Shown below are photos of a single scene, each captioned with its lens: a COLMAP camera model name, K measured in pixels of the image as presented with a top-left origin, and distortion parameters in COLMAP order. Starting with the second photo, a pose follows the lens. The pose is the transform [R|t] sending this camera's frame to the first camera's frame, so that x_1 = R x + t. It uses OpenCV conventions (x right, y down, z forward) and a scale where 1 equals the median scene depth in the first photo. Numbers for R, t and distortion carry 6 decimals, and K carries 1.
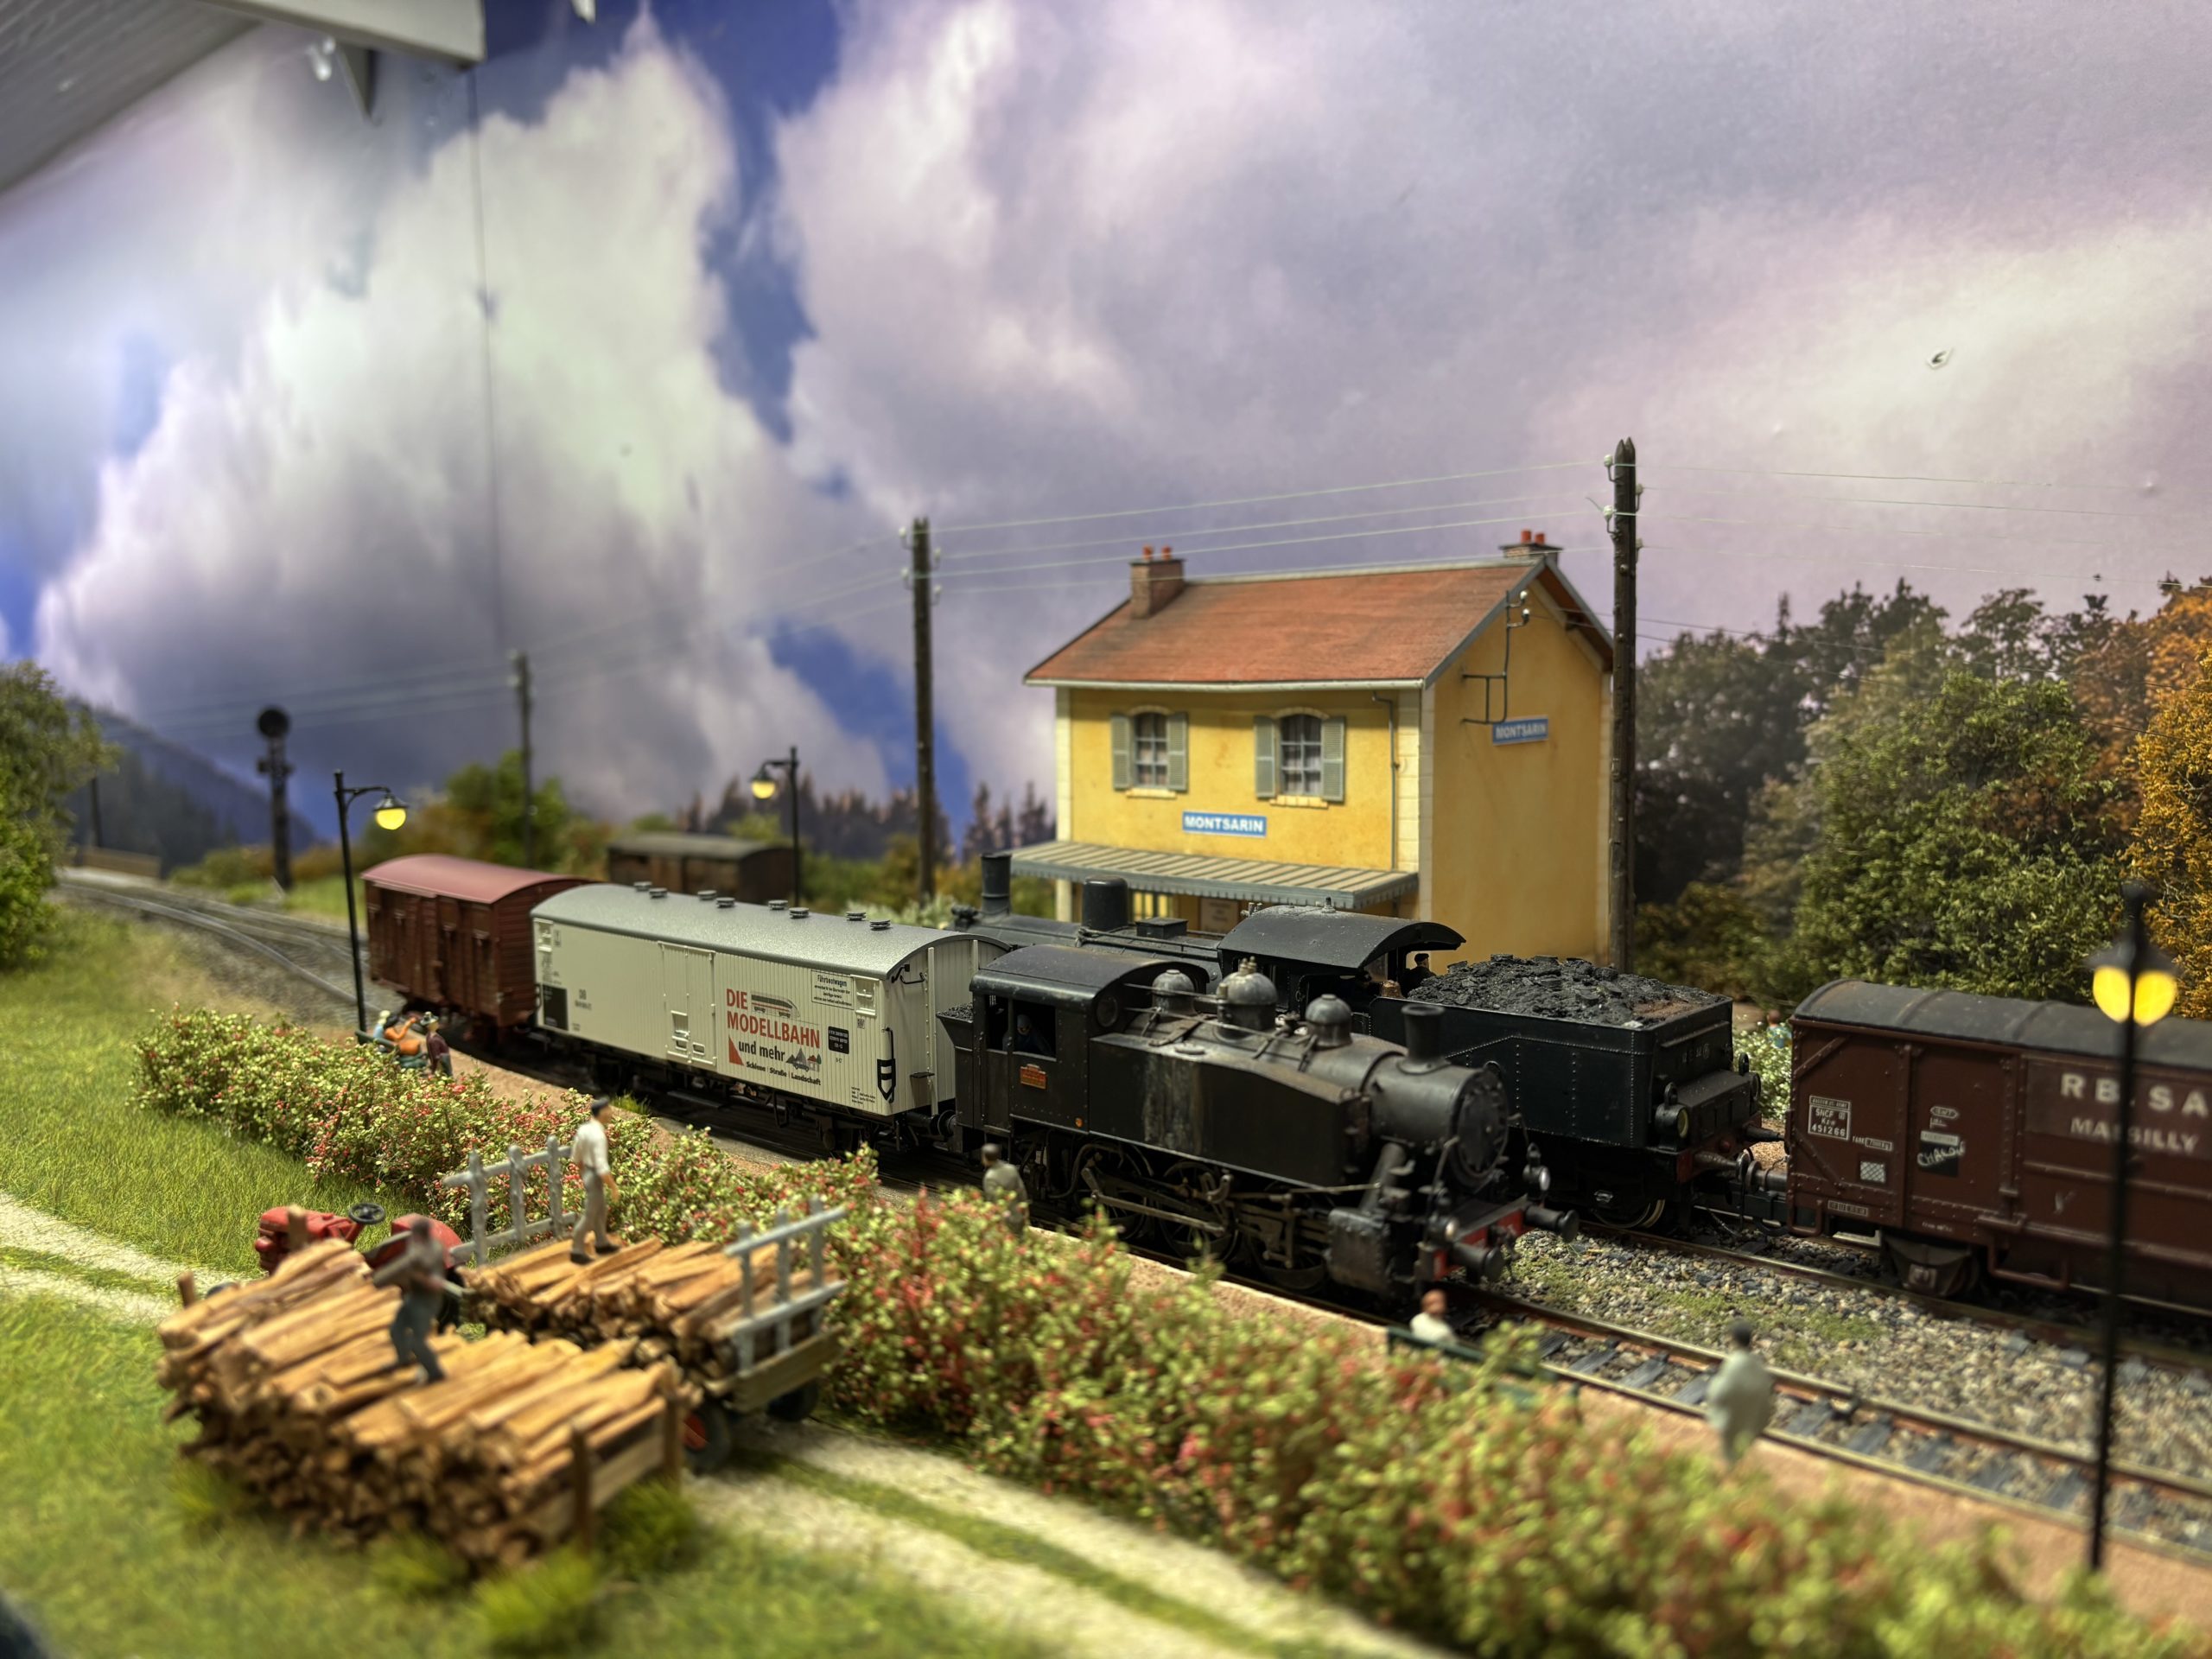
lens RADIAL K [[1671.7, 0, 1143.3], [0, 1671.7, 863.2], [0, 0, 1]] dist [0.016364, 0.001337]
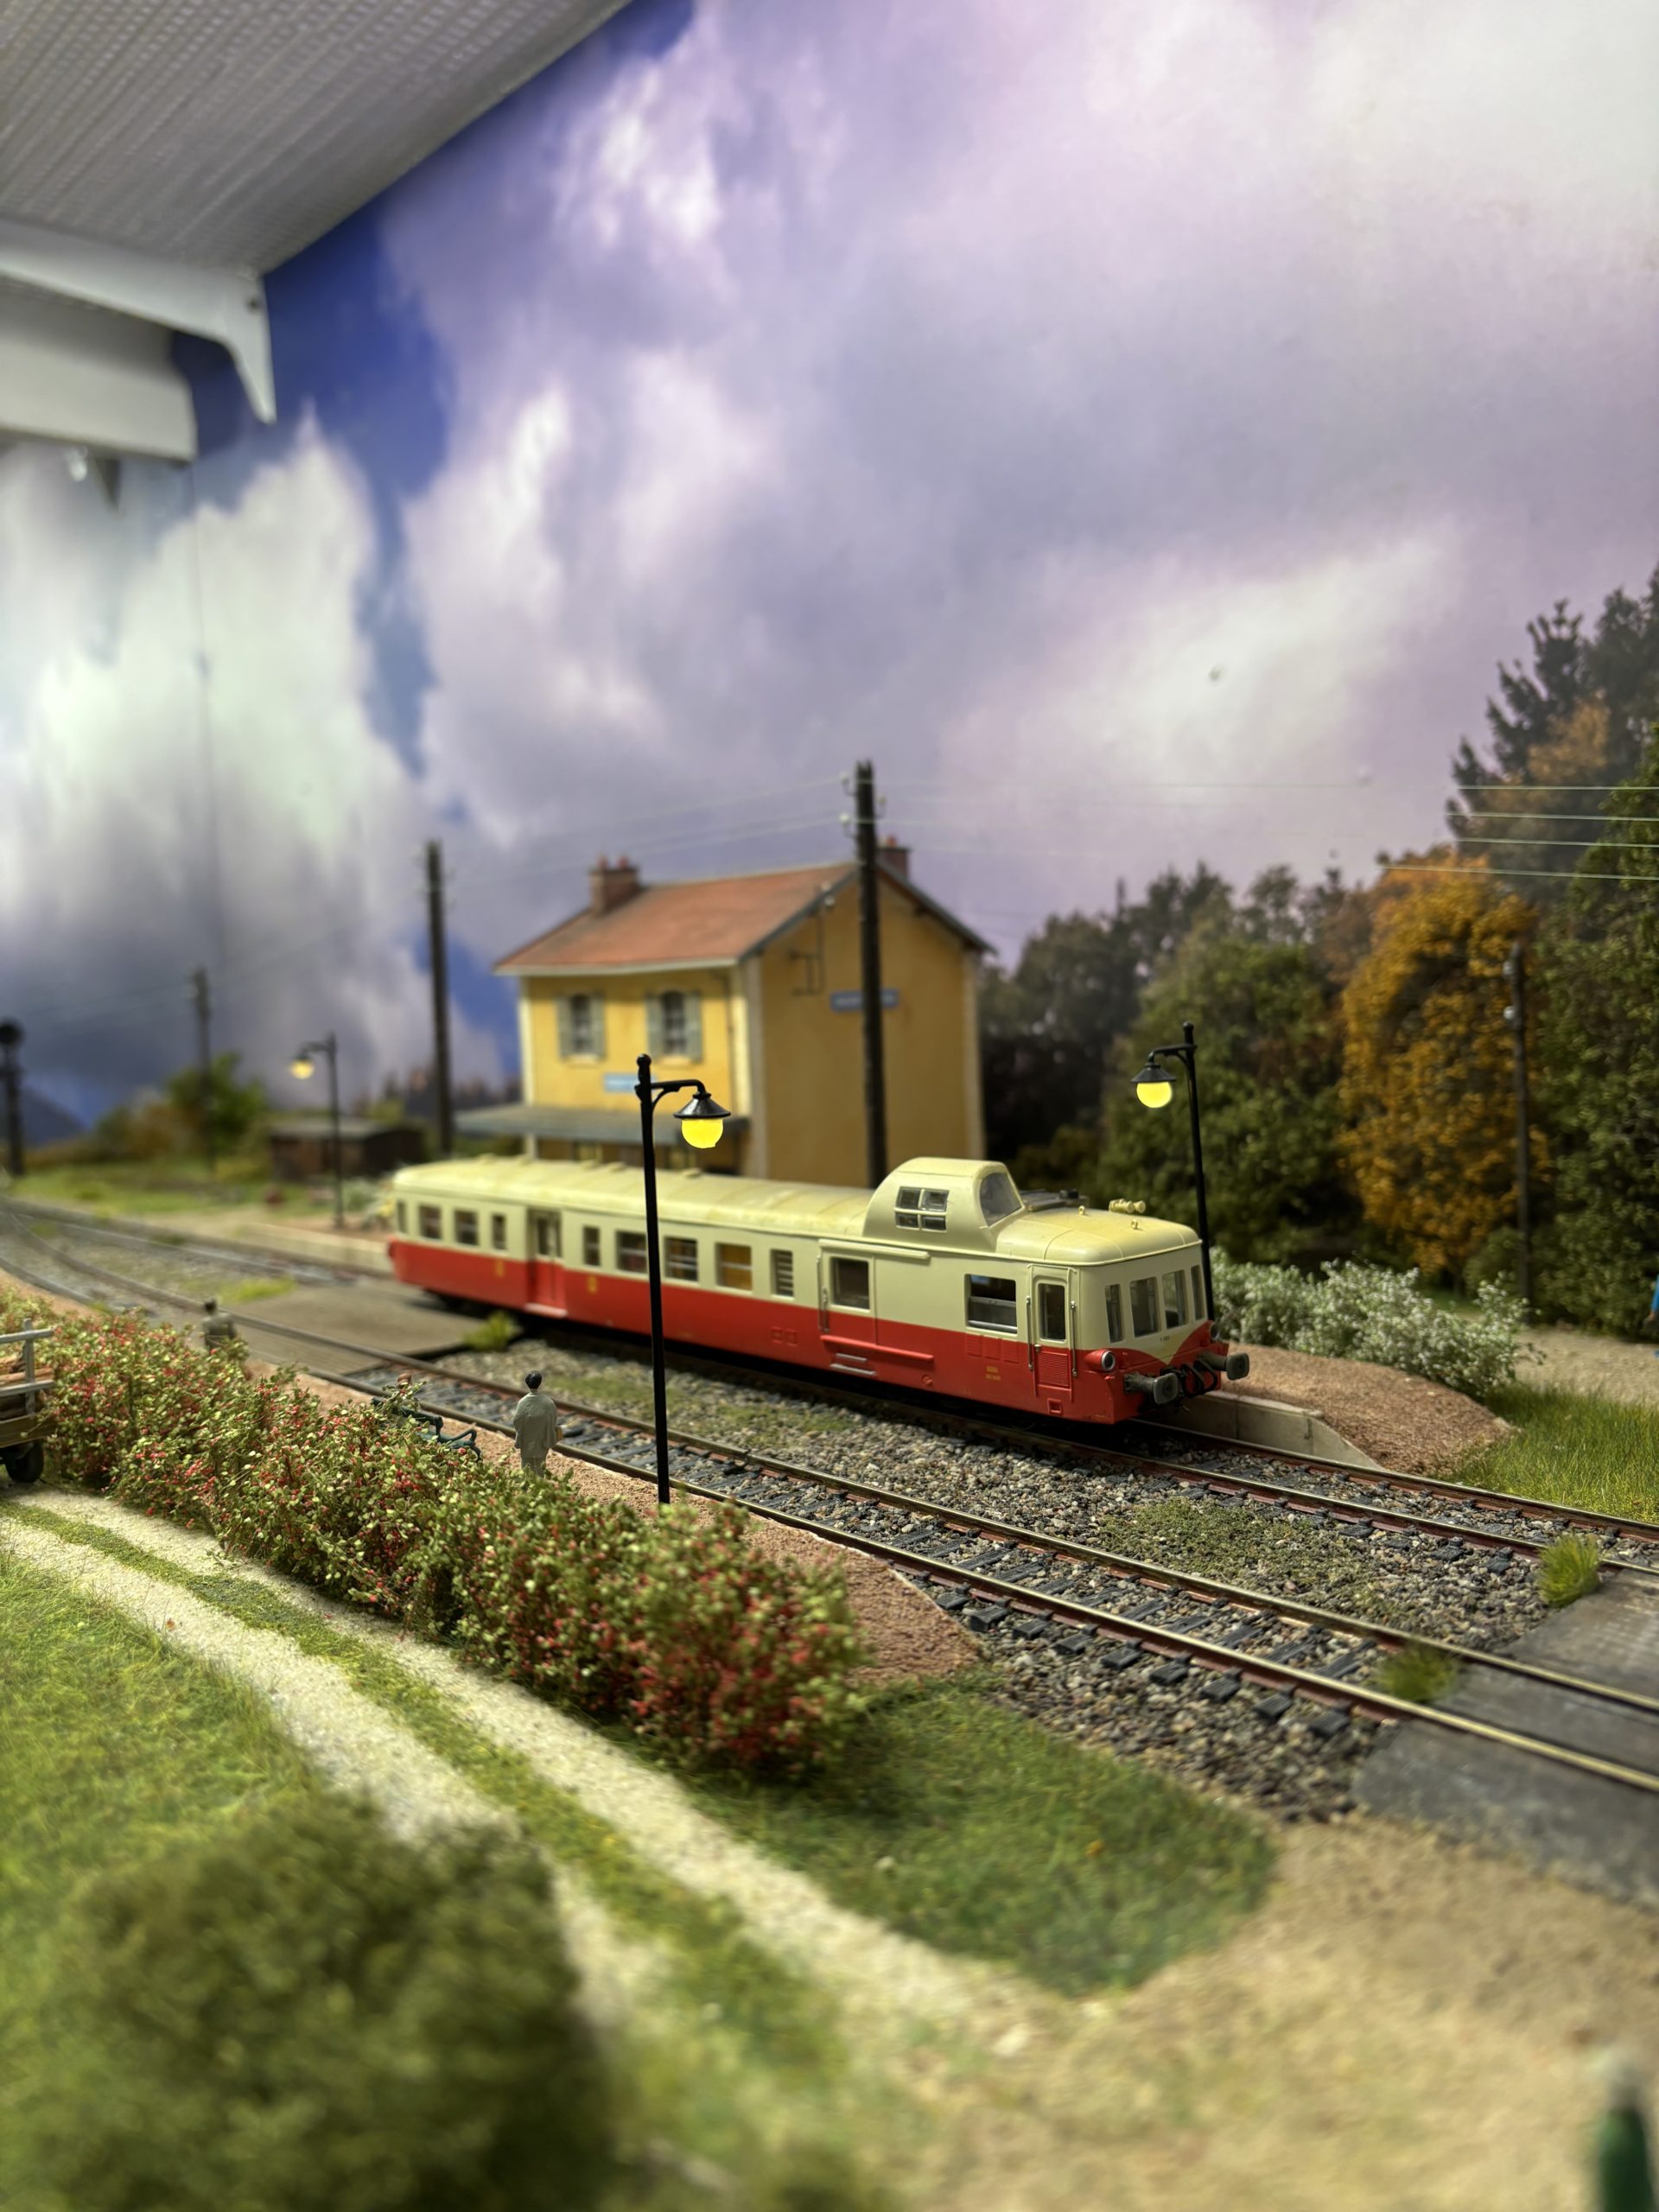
lens RADIAL K [[1682.0, 0, 863.8], [0, 1682.0, 1102.4], [0, 0, 1]] dist [0.131978, -0.302680]
pose [[0.994334, -0.024180, -0.103513, 0.309184], [0.019962, 0.998935, -0.041594, 0.039867], [0.104409, 0.039292, 0.993758, -0.178448]]
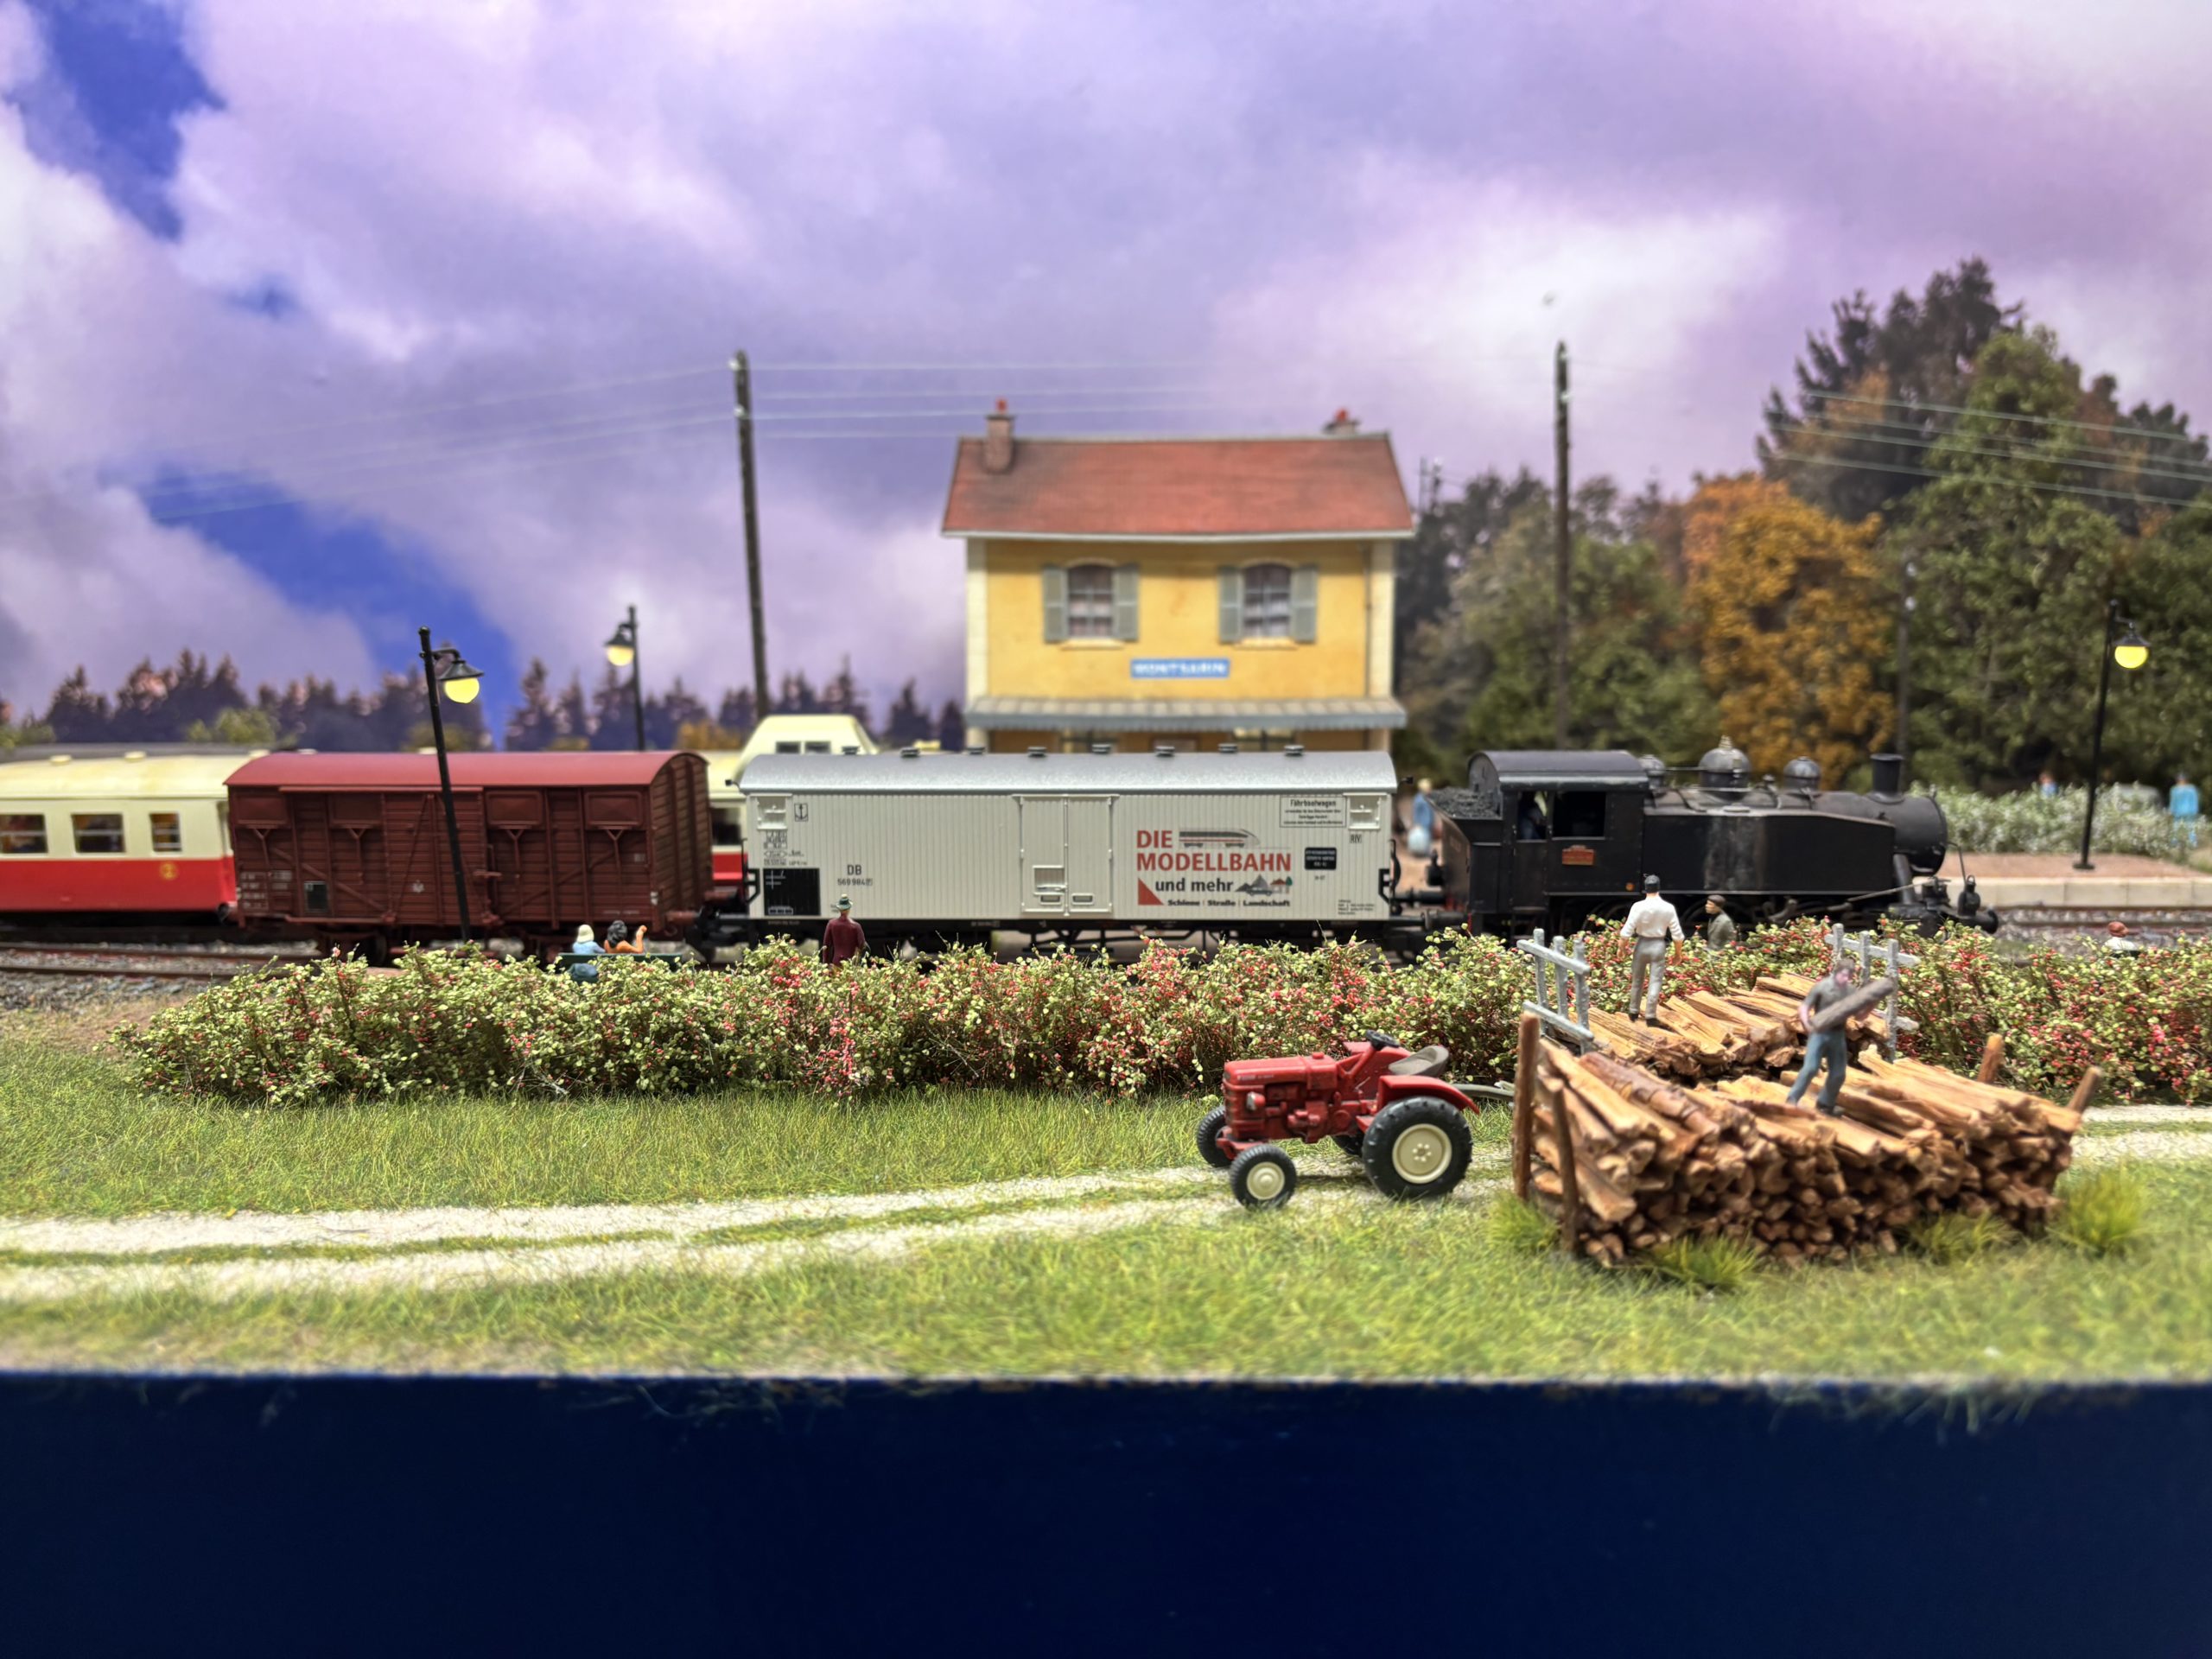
lens RADIAL K [[1724.7, 0, 1033.7], [0, 1724.7, 834.5], [0, 0, 1]] dist [0.005690, 0.001515]
pose [[0.774880, -0.092178, 0.625352, -0.654633], [0.068724, 0.995731, 0.061616, 0.007448], [-0.628362, -0.004769, 0.777907, 0.175554]]
